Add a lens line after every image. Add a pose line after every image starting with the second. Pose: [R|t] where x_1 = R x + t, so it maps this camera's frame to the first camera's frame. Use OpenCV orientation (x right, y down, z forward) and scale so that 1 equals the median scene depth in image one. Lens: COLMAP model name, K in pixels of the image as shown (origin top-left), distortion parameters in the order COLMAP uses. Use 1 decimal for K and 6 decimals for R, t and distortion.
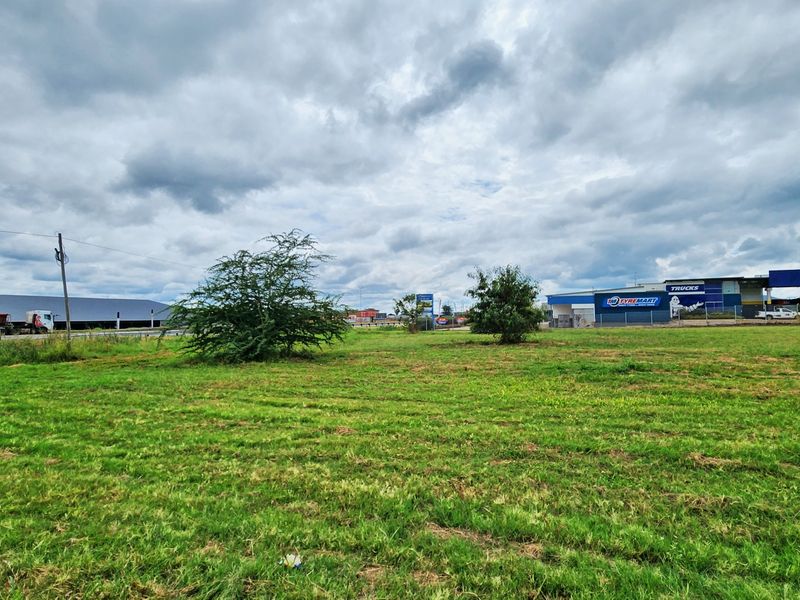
lens RADIAL K [[431.5, 0, 391.3], [0, 431.5, 312.9], [0, 0, 1]] dist [0.005867, -0.002950]
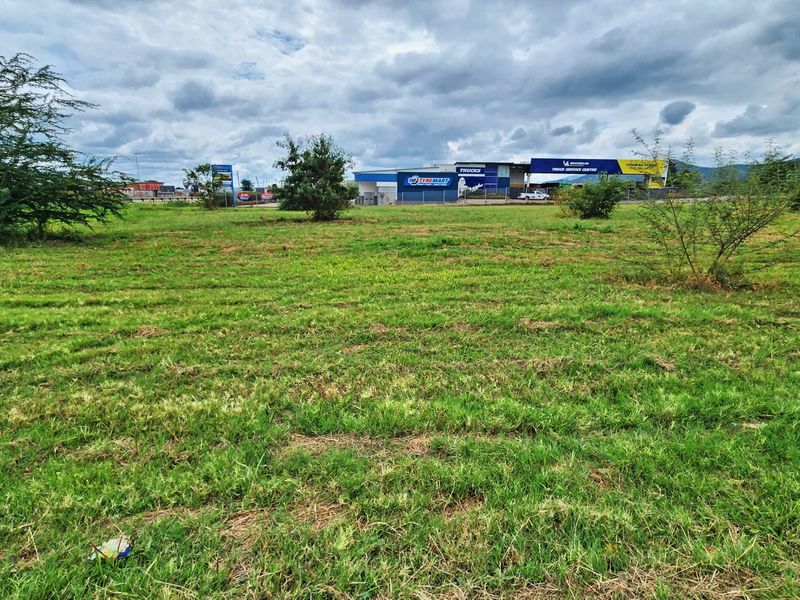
lens RADIAL K [[431.5, 0, 398.2], [0, 431.5, 292.2], [0, 0, 1]] dist [0.005867, -0.002950]
pose [[0.898222, -0.076369, 0.432857, -0.009446], [-0.026443, 0.973618, 0.226647, 0.002520], [-0.438747, -0.215025, 0.872505, 0.031144]]
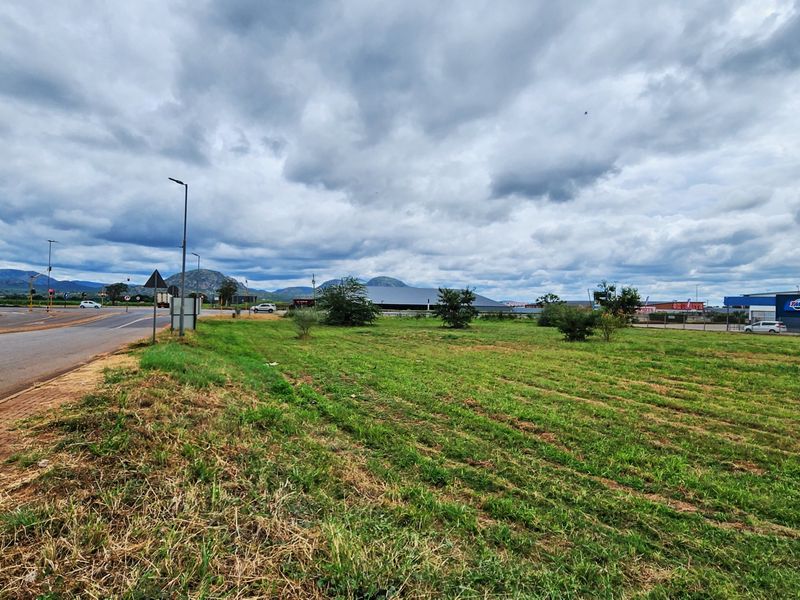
lens RADIAL K [[431.5, 0, 402.1], [0, 431.5, 311.4], [0, 0, 1]] dist [0.005867, -0.002950]
pose [[0.700171, 0.049387, -0.712265, 0.573578], [-0.027194, 0.998726, 0.042517, -0.036062], [0.713457, -0.010399, 0.700621, -0.080518]]
